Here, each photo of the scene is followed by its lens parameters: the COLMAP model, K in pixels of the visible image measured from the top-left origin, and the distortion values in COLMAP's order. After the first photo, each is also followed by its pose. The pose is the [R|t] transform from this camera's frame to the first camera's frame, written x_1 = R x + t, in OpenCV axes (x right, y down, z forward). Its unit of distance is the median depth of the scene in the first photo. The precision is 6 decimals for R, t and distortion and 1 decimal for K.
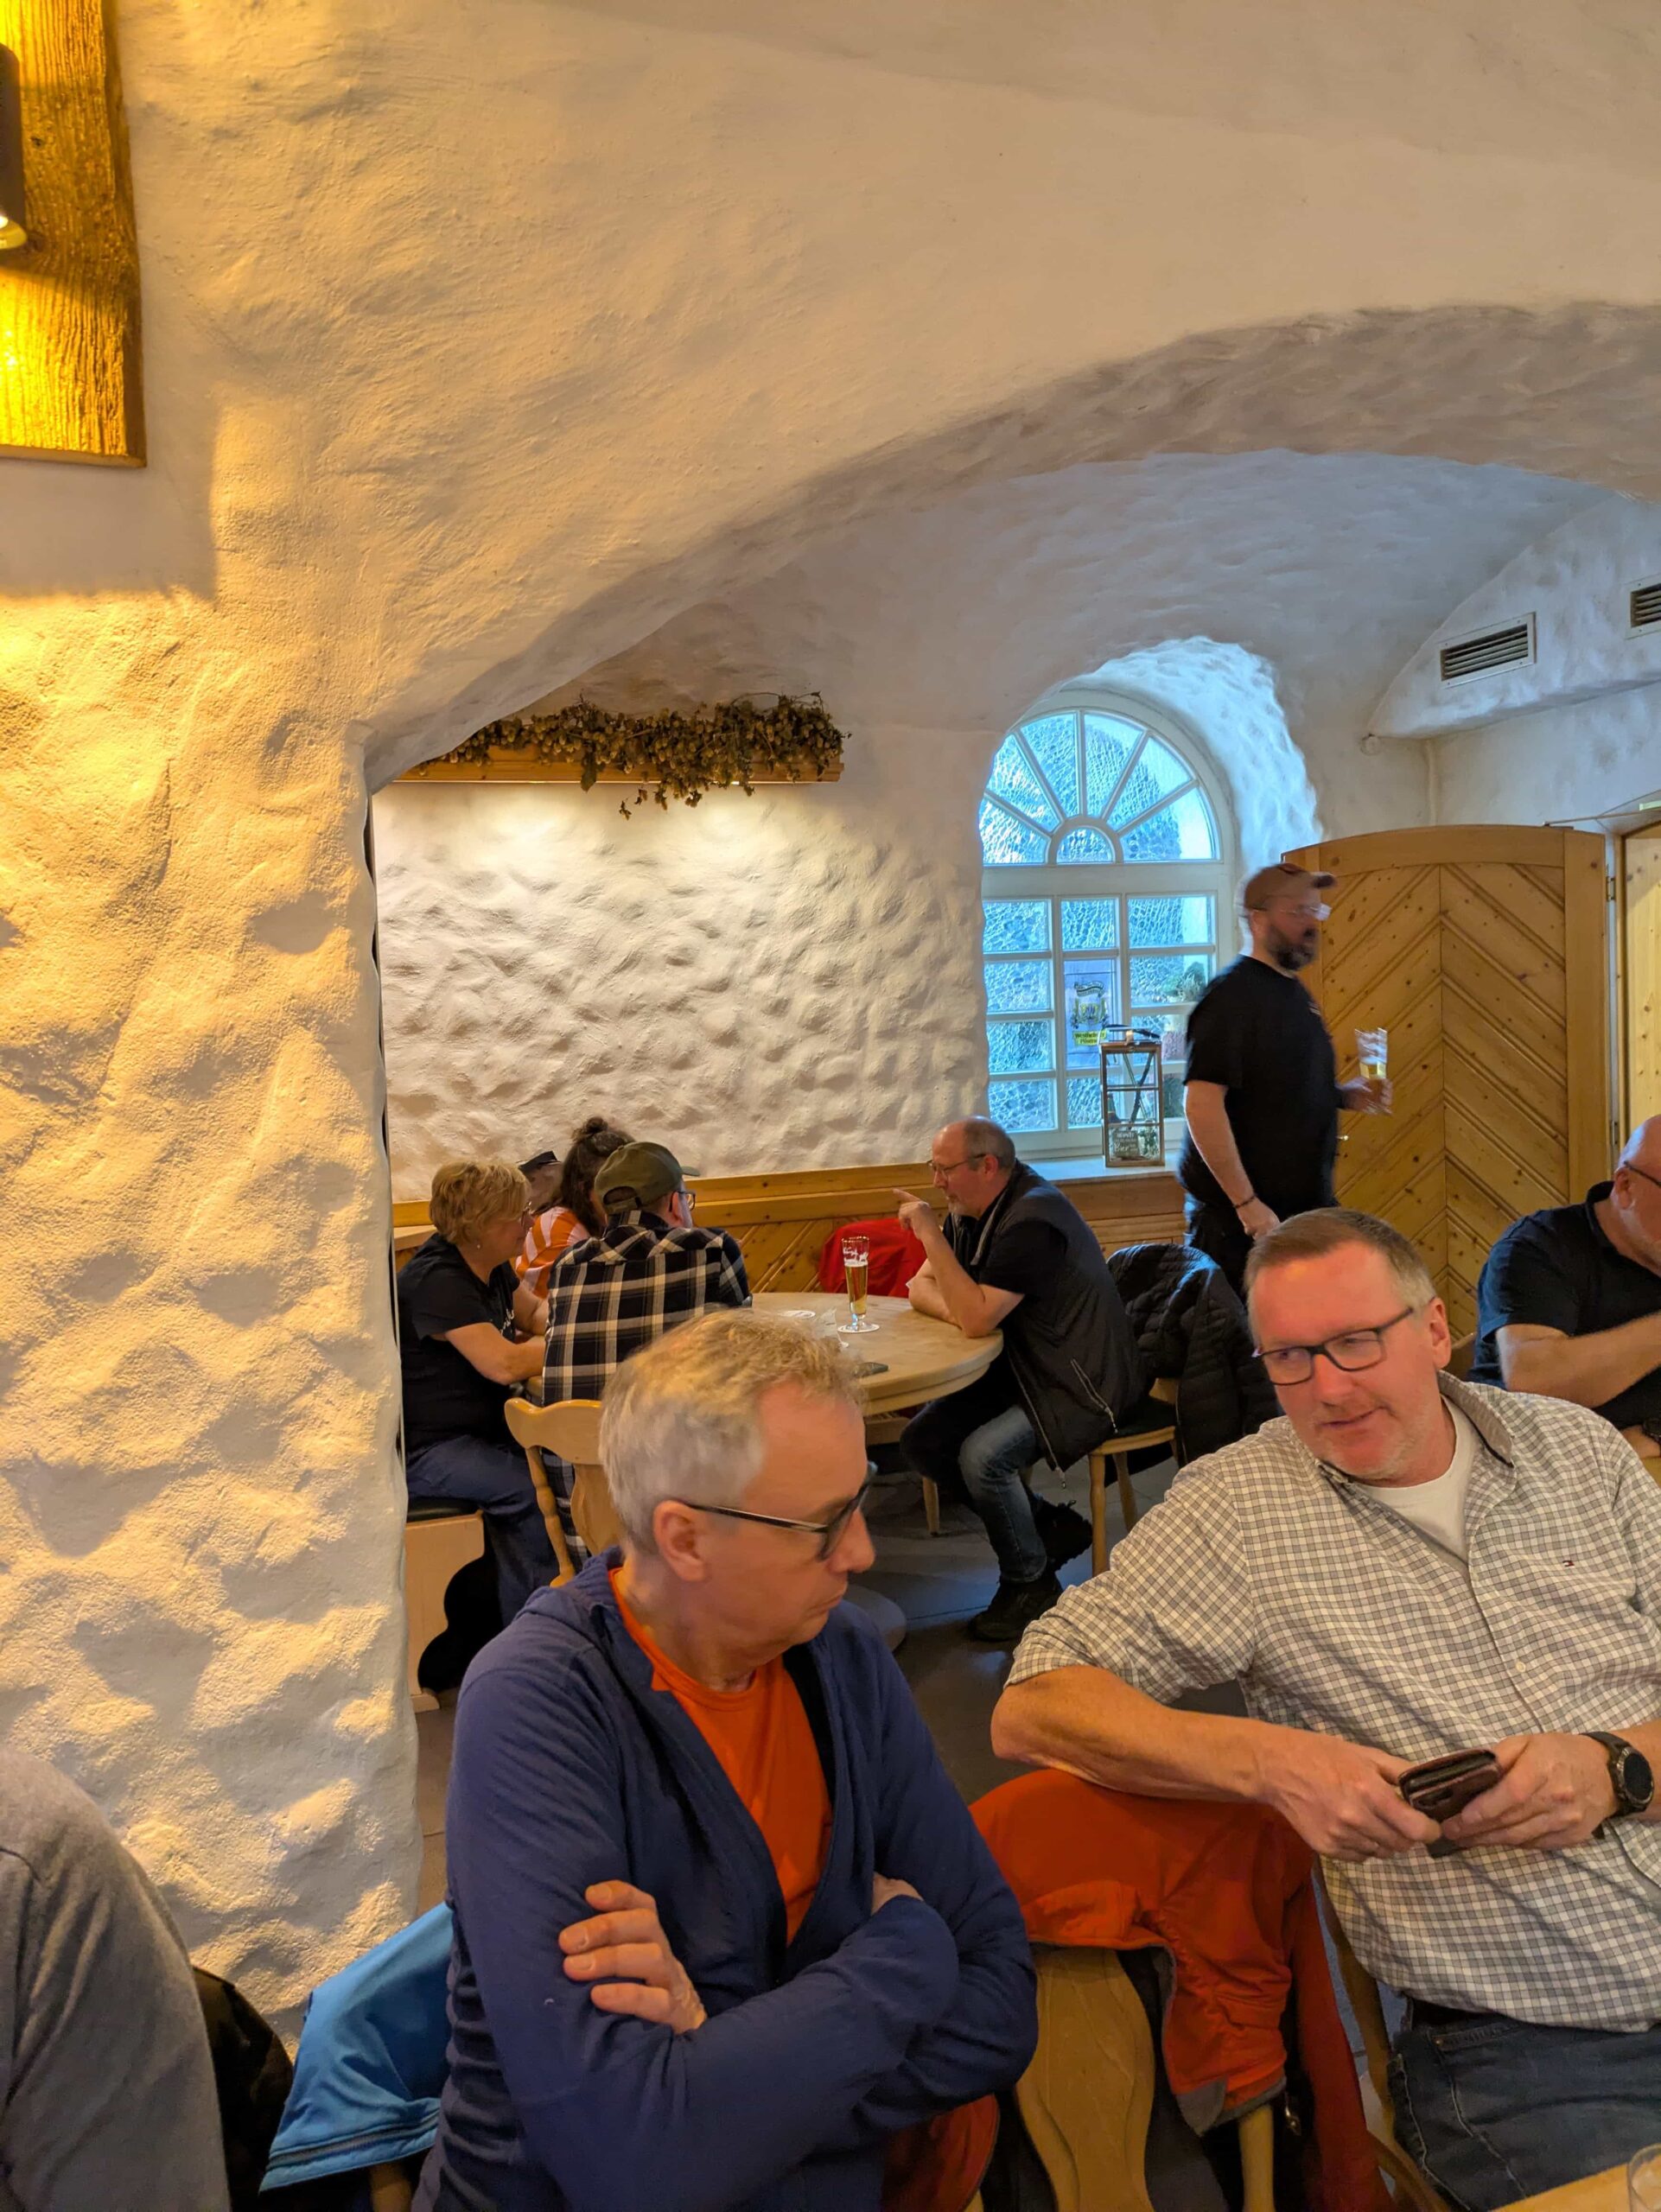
lens RADIAL K [[1617.1, 0, 855.5], [0, 1617.1, 1075.3], [0, 0, 1]] dist [0.073786, -0.069557]
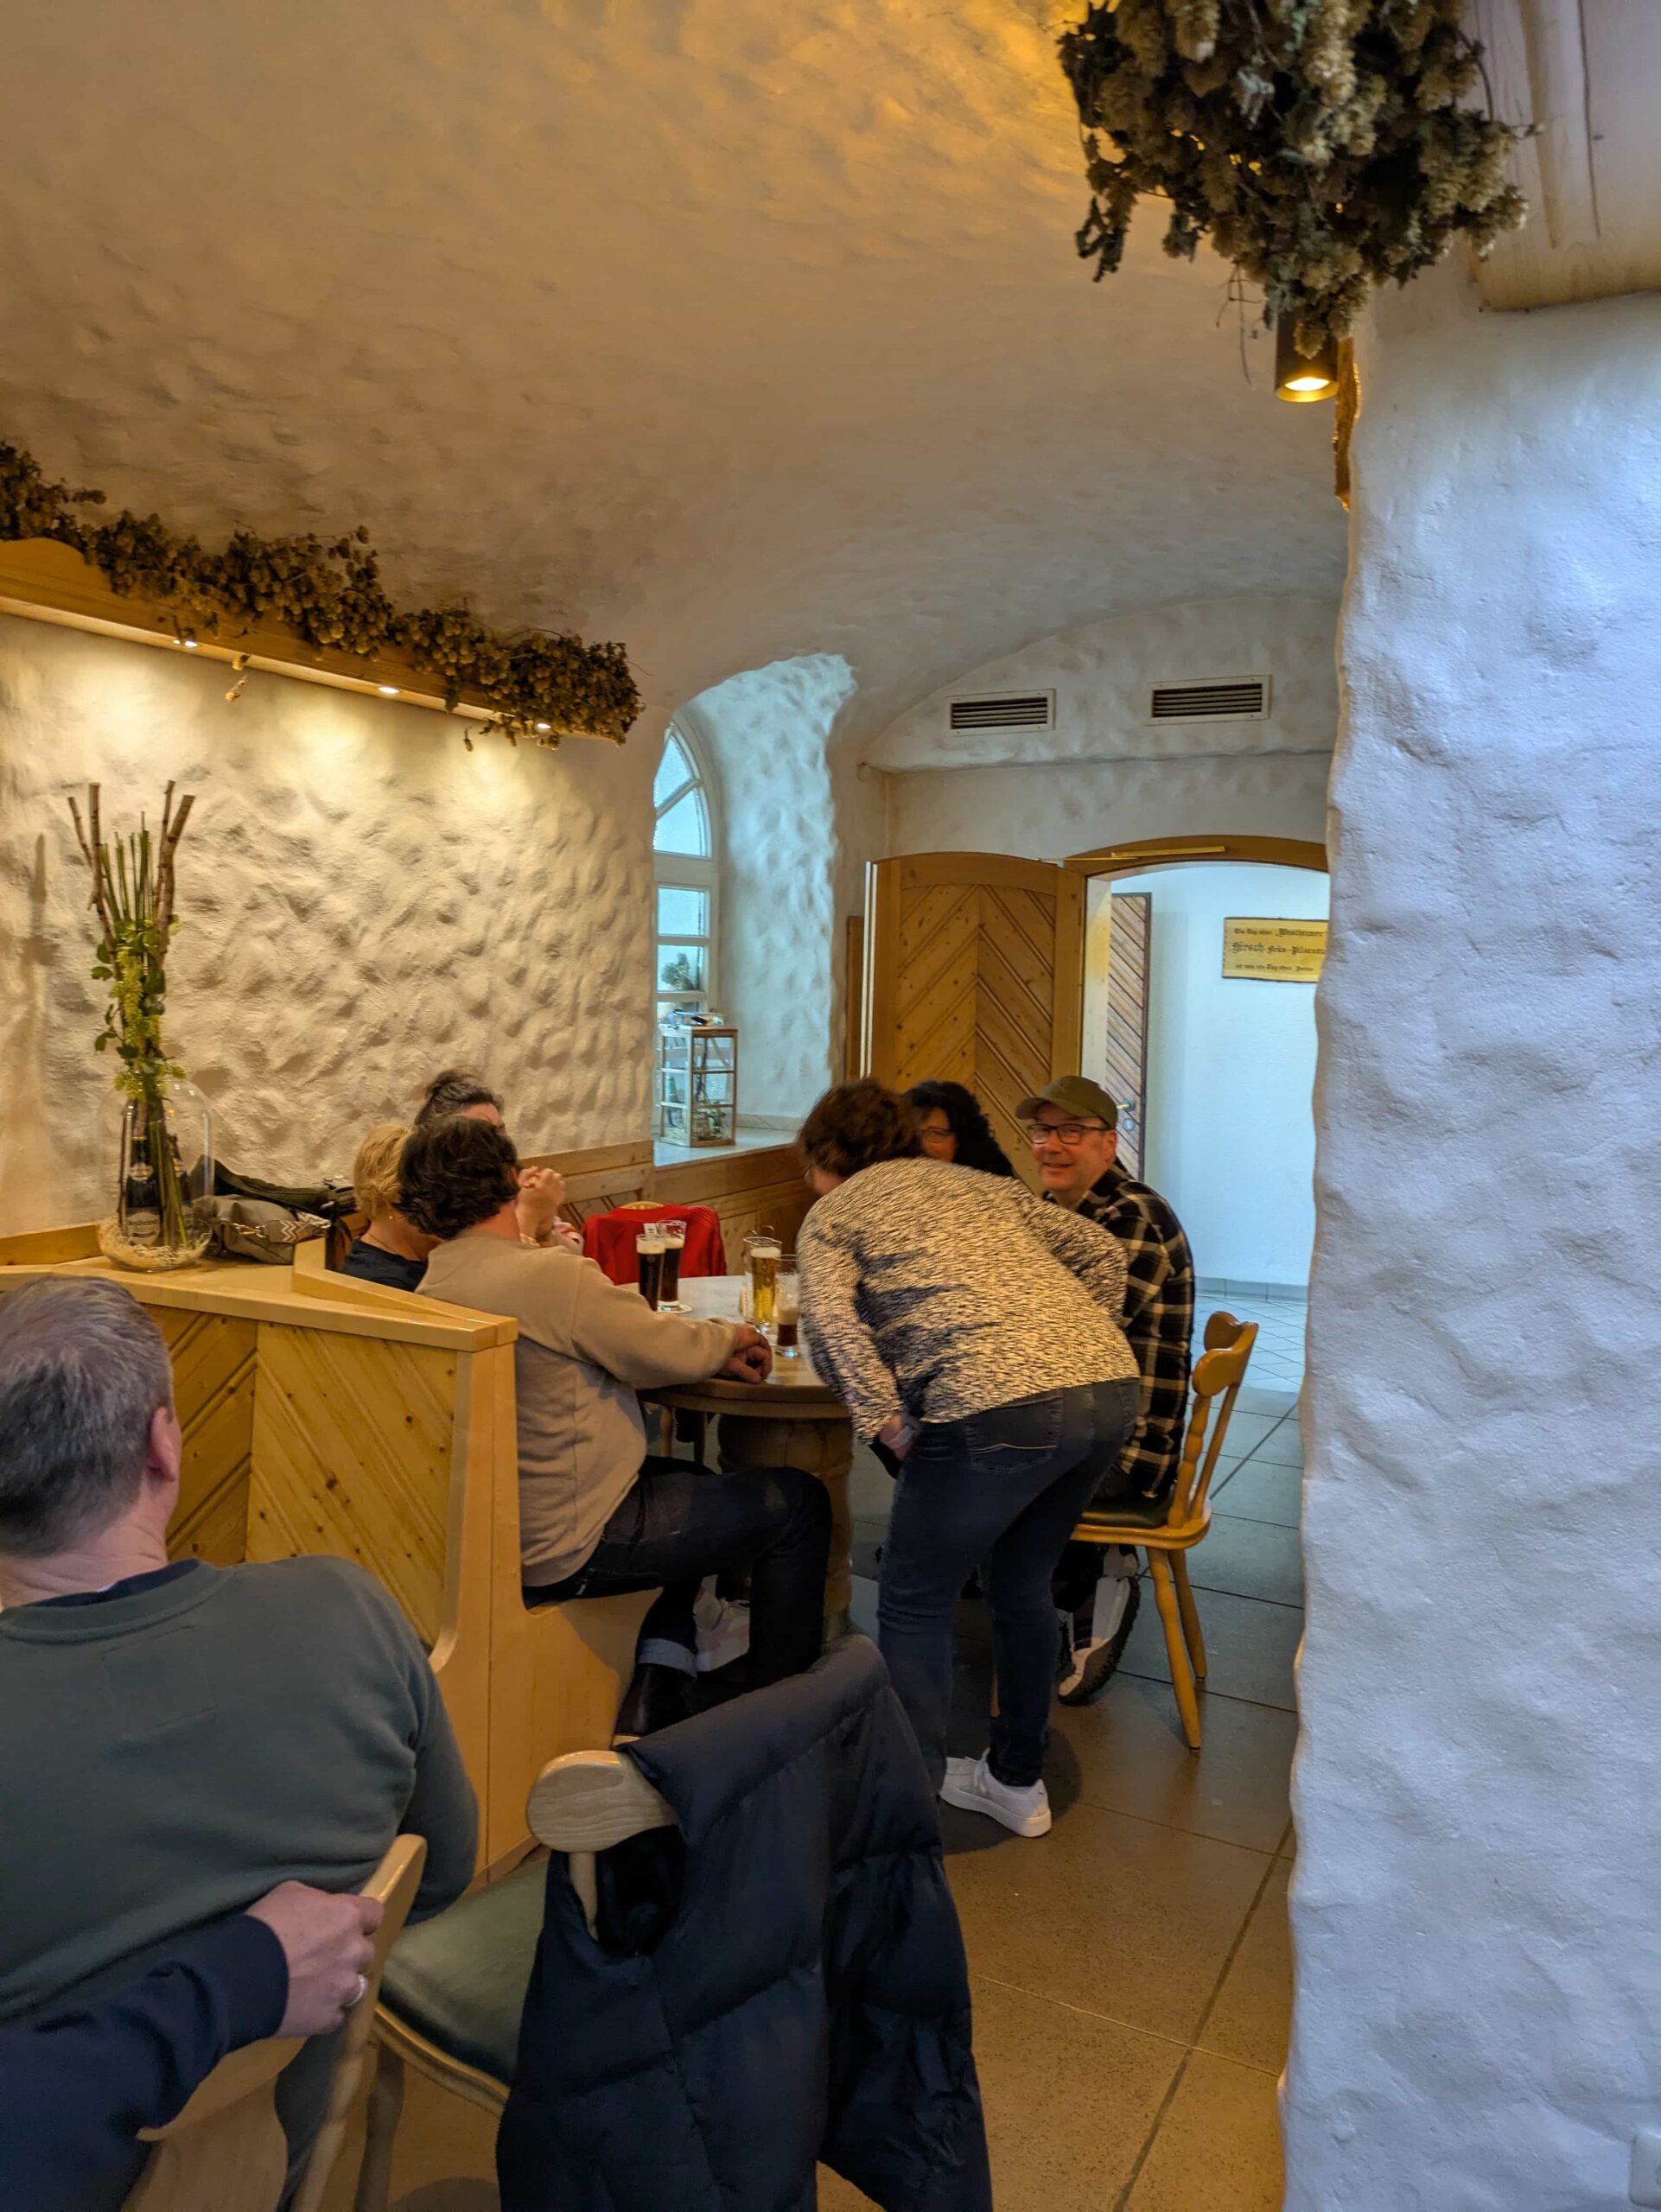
lens RADIAL K [[1615.6, 0, 830.5], [0, 1615.6, 1106.0], [0, 0, 1]] dist [0.057842, -0.065801]
pose [[0.721433, -0.006279, 0.692455, -0.558703], [-0.006243, 0.999859, 0.015571, 0.015339], [-0.692456, -0.015557, 0.721293, 0.225714]]
